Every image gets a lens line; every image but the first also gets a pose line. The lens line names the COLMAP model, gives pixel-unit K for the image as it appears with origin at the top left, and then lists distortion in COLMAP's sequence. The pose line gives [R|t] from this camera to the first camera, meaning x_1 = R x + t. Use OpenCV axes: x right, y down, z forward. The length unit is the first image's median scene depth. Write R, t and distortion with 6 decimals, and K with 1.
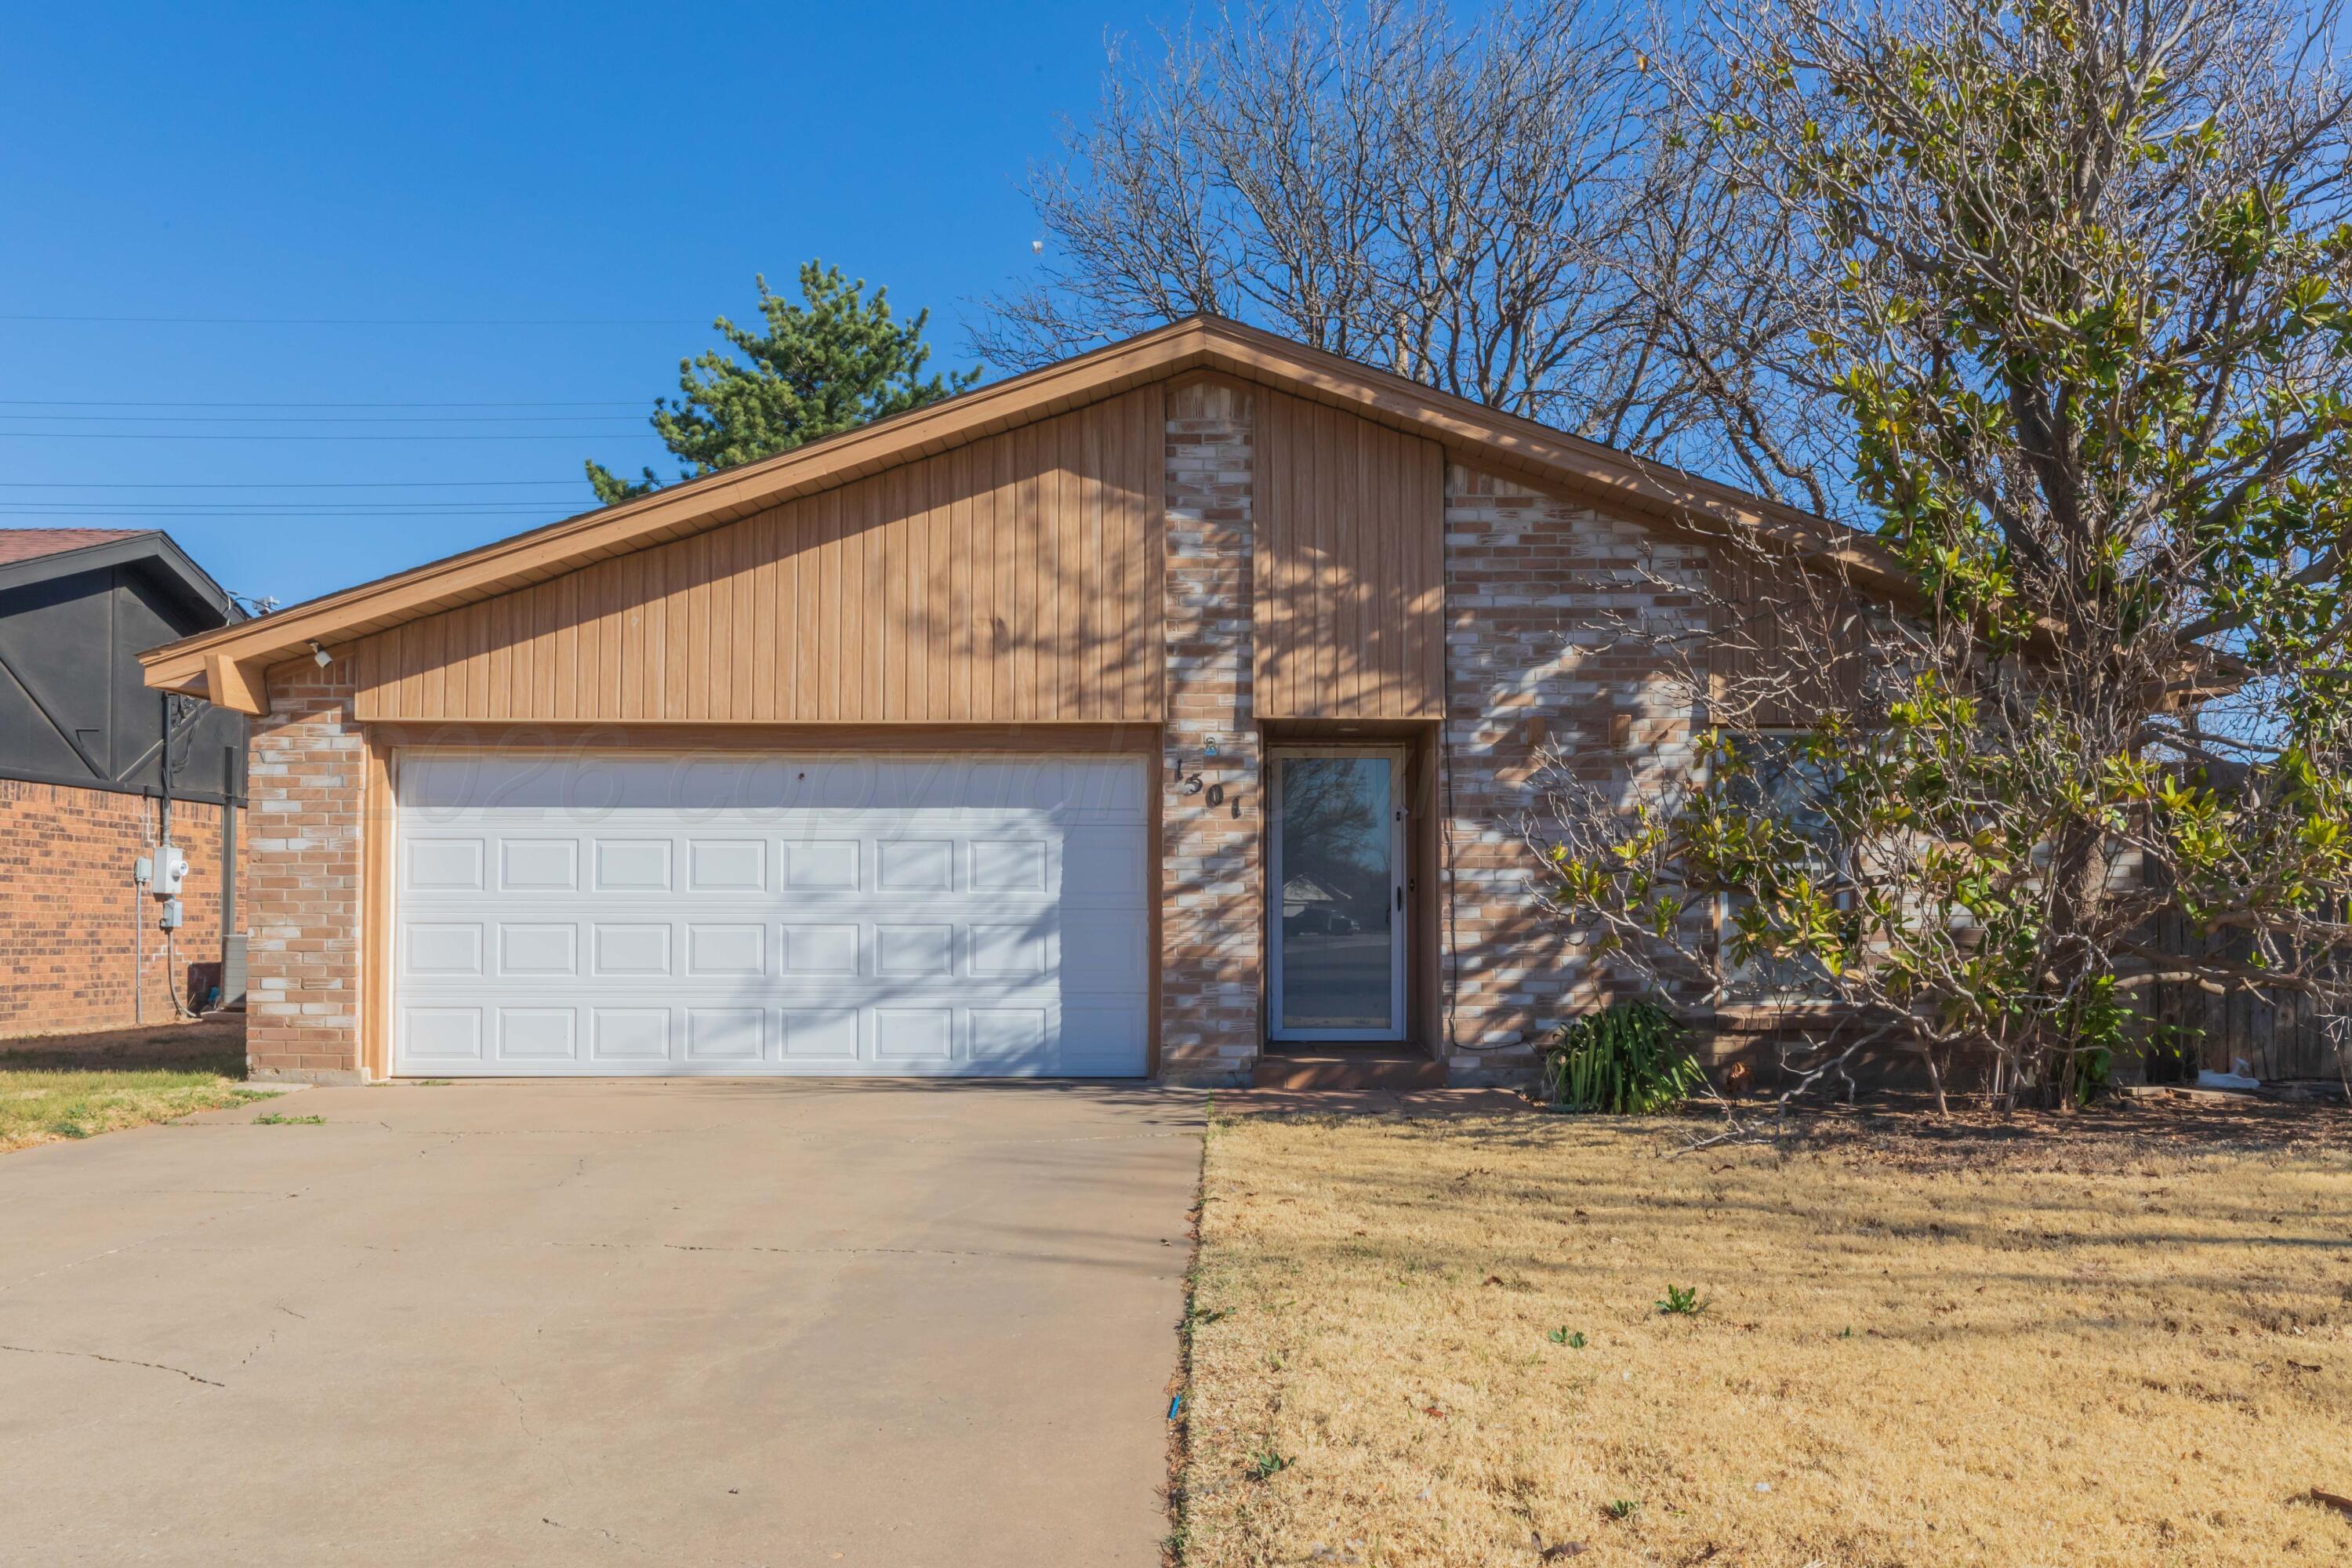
lens RADIAL K [[1850.9, 0, 1176.0], [0, 1850.9, 892.0], [0, 0, 1]] dist [-0.001034, -0.000106]
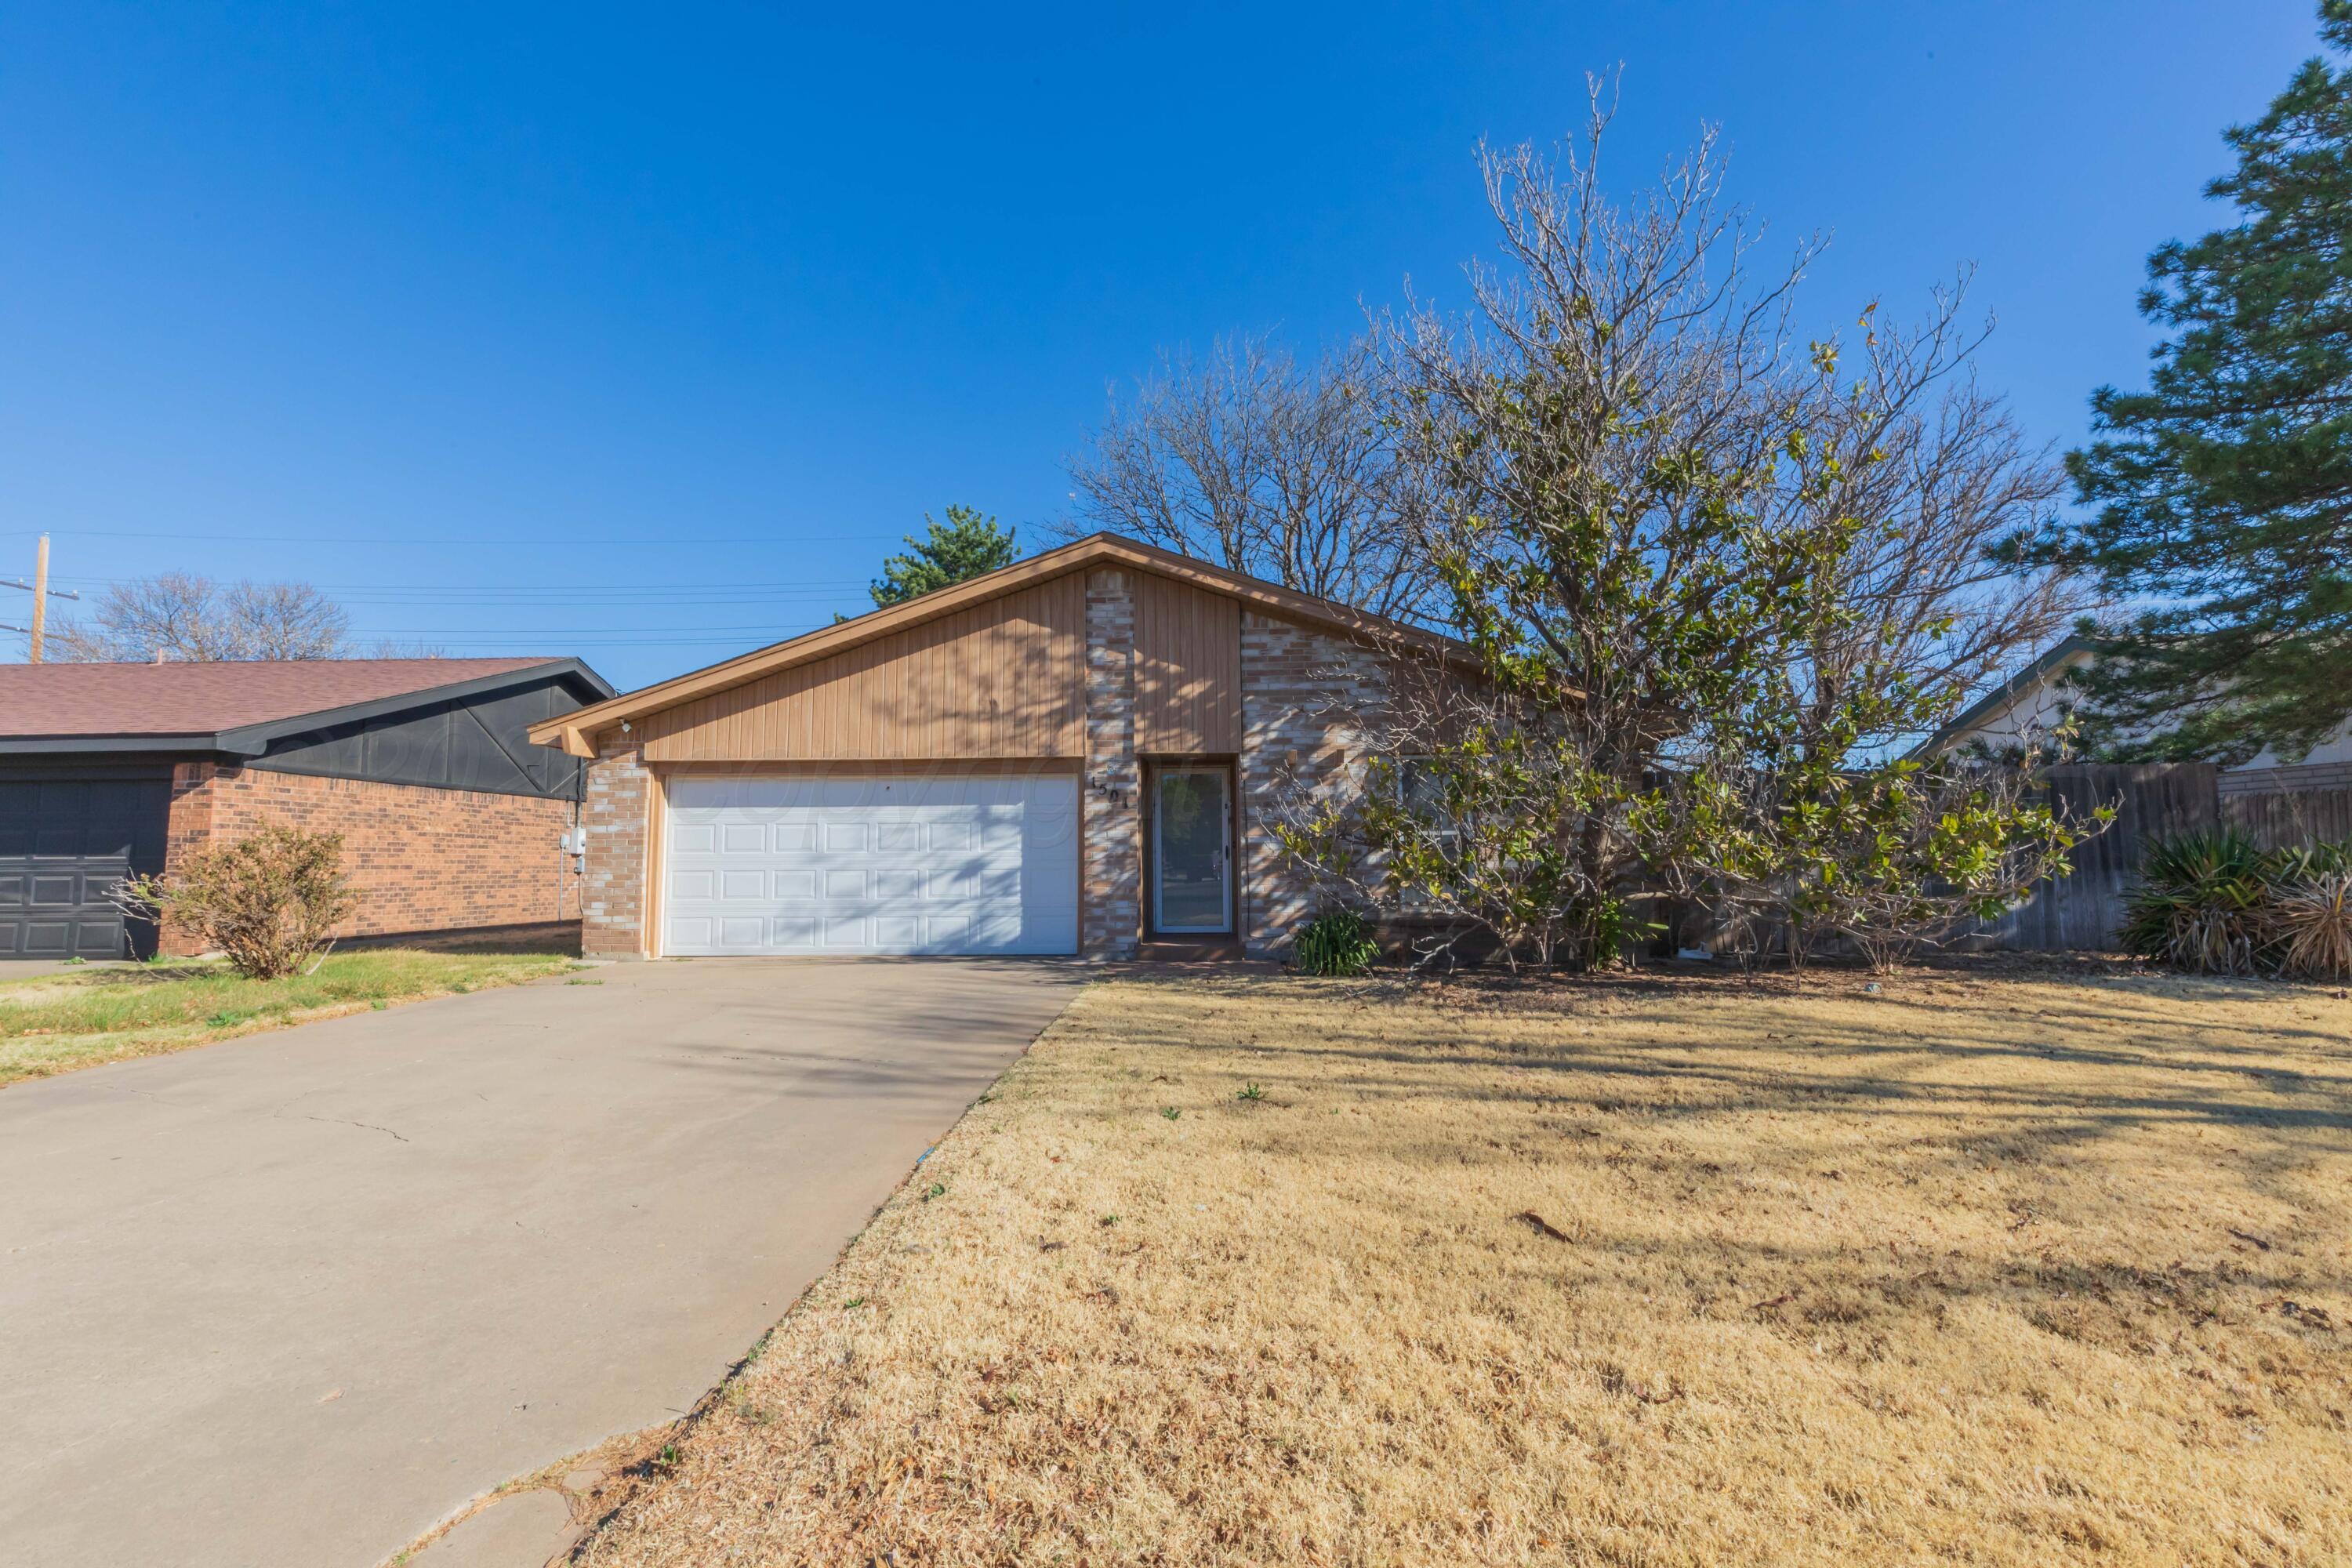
lens RADIAL K [[1033.0, 0, 1176.0], [0, 1033.0, 784.0], [0, 0, 1]] dist [0.000755, -0.000186]
pose [[0.999082, -0.011323, -0.041311, 0.123954], [0.009004, 0.998396, -0.055898, -0.007632], [0.041878, 0.055475, 0.997581, 0.002649]]
